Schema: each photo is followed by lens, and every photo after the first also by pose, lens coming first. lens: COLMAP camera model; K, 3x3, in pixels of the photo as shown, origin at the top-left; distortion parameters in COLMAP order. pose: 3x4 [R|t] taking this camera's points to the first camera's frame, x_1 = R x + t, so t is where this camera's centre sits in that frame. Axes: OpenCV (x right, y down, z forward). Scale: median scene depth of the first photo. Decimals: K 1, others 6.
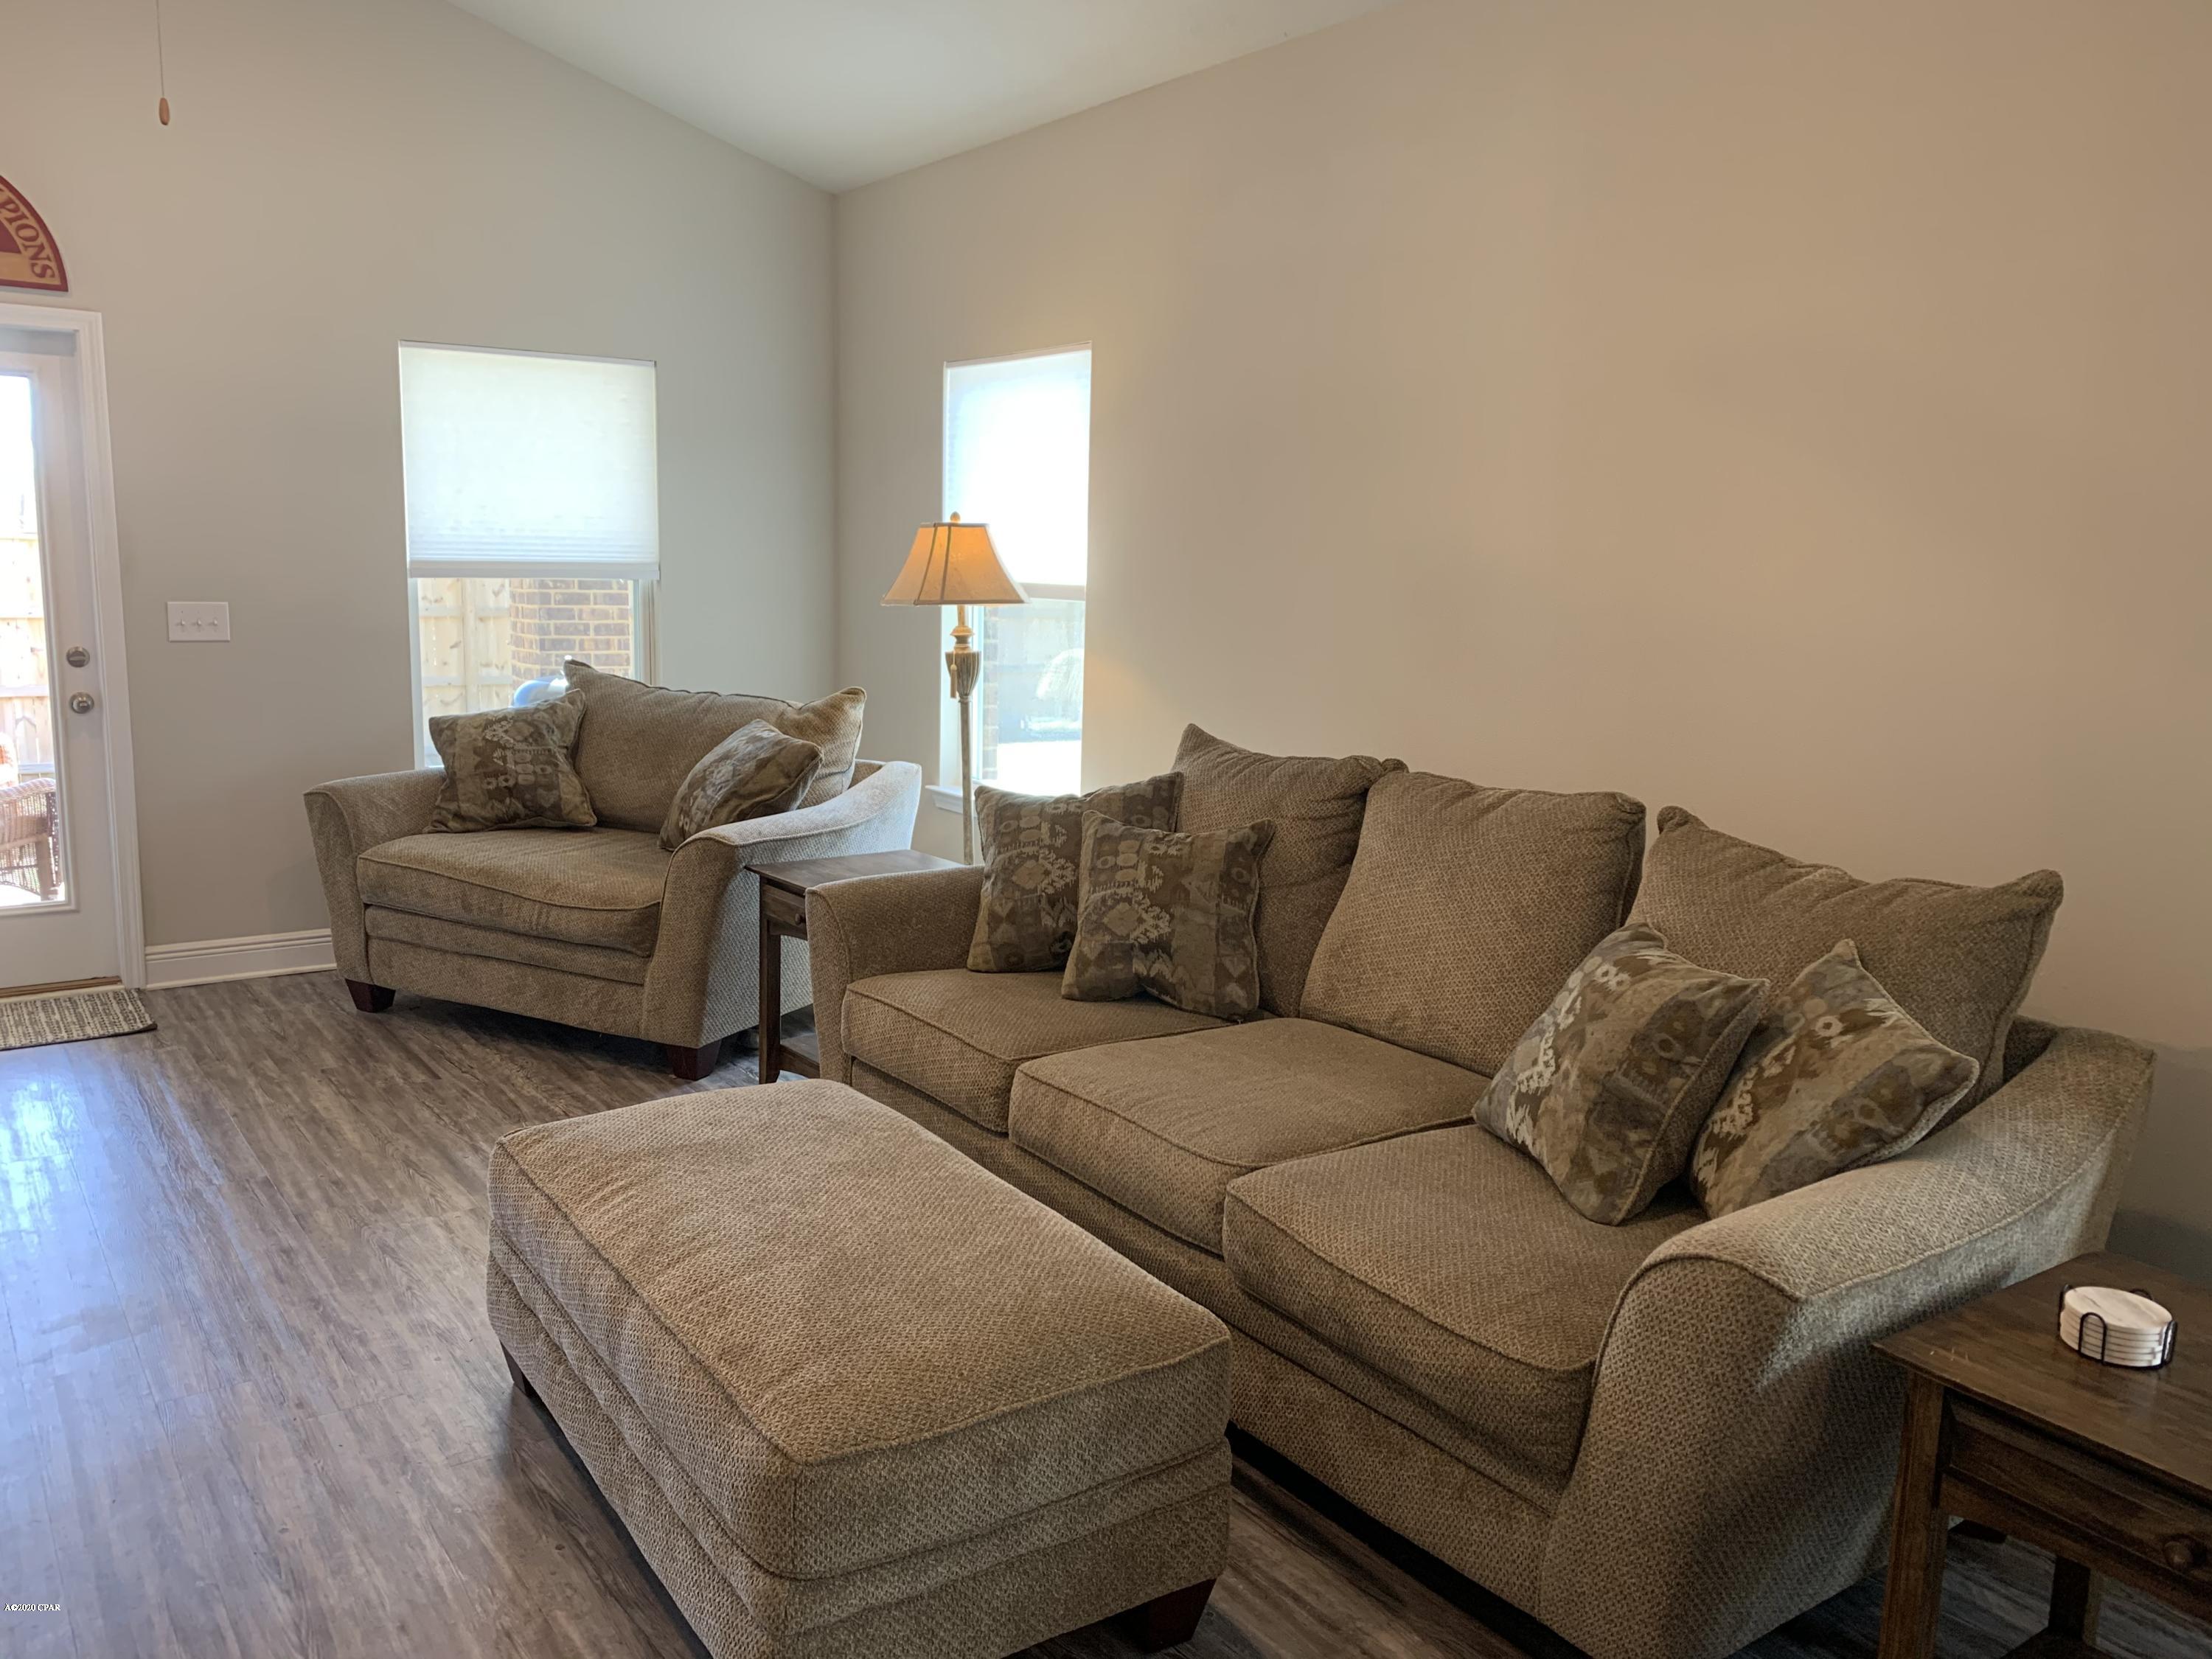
lens RADIAL K [[1687.9, 0, 1100.0], [0, 1687.9, 818.3], [0, 0, 1]] dist [0.047066, -0.066406]
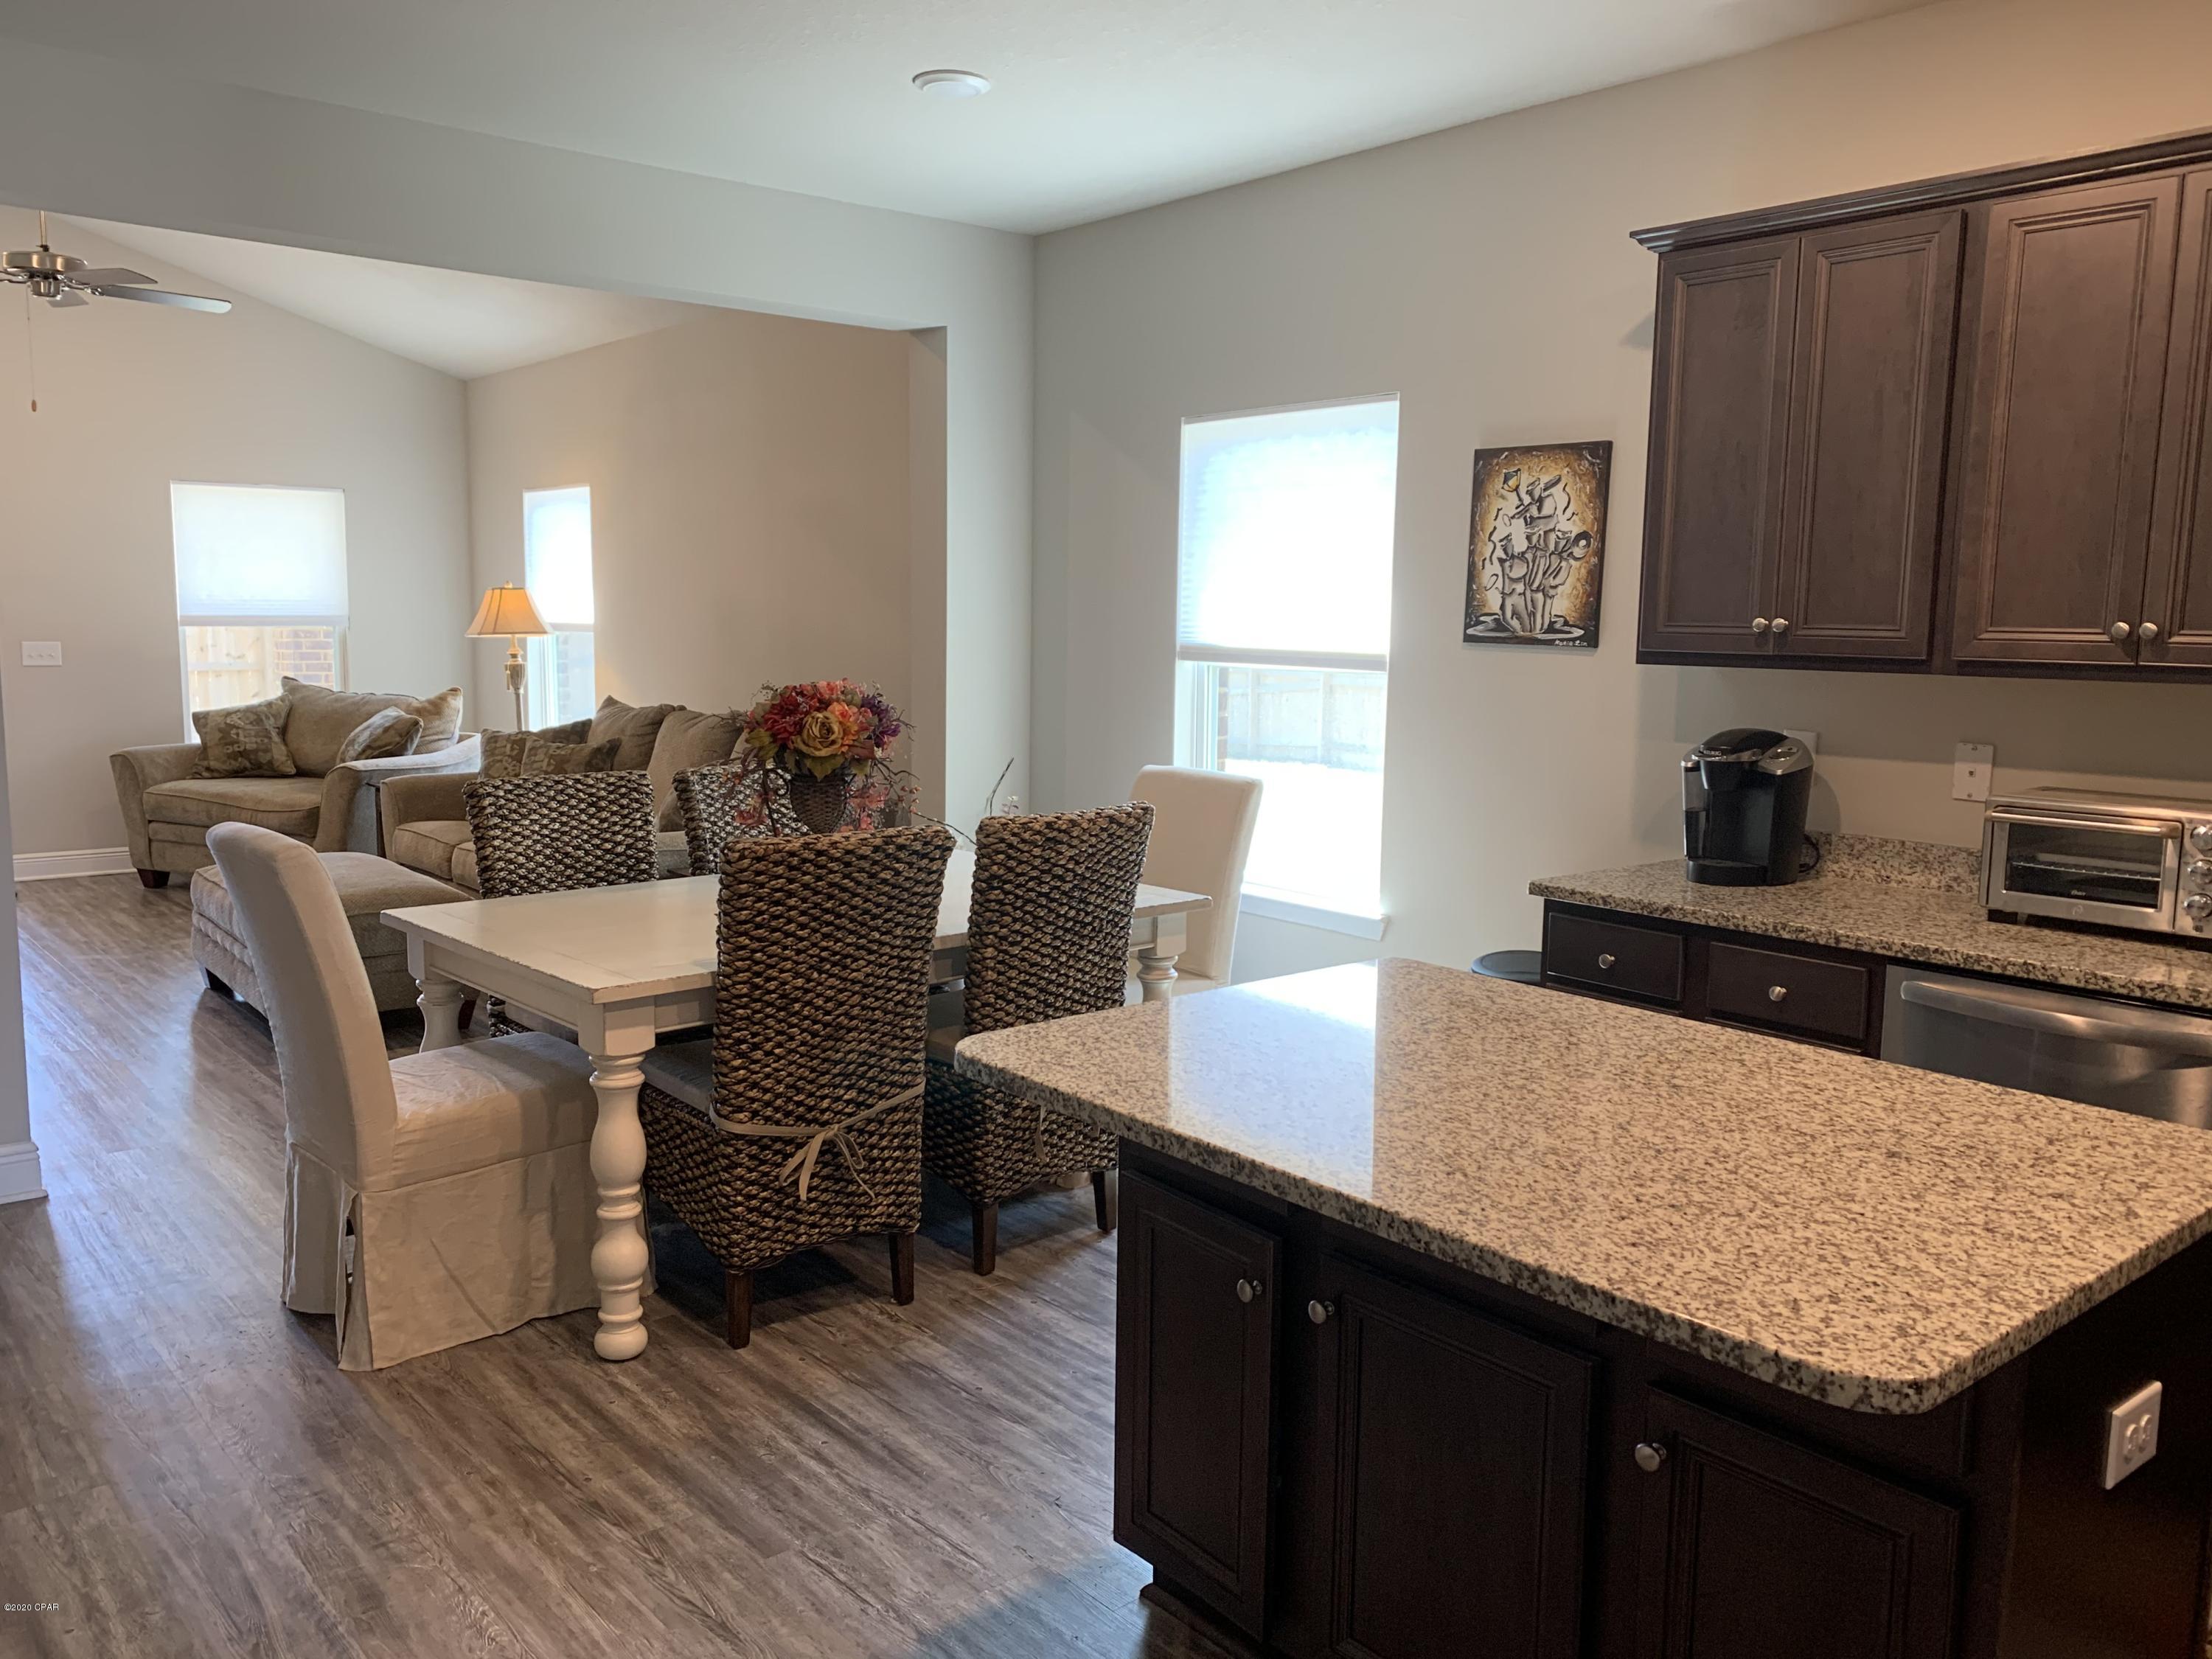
lens RADIAL K [[1687.9, 0, 1098.9], [0, 1687.9, 835.5], [0, 0, 1]] dist [0.047066, -0.066406]
pose [[0.997135, -0.021568, 0.072502, 0.367316], [0.023543, 0.999372, -0.026501, 0.129227], [-0.071885, 0.028132, 0.997016, -0.714375]]
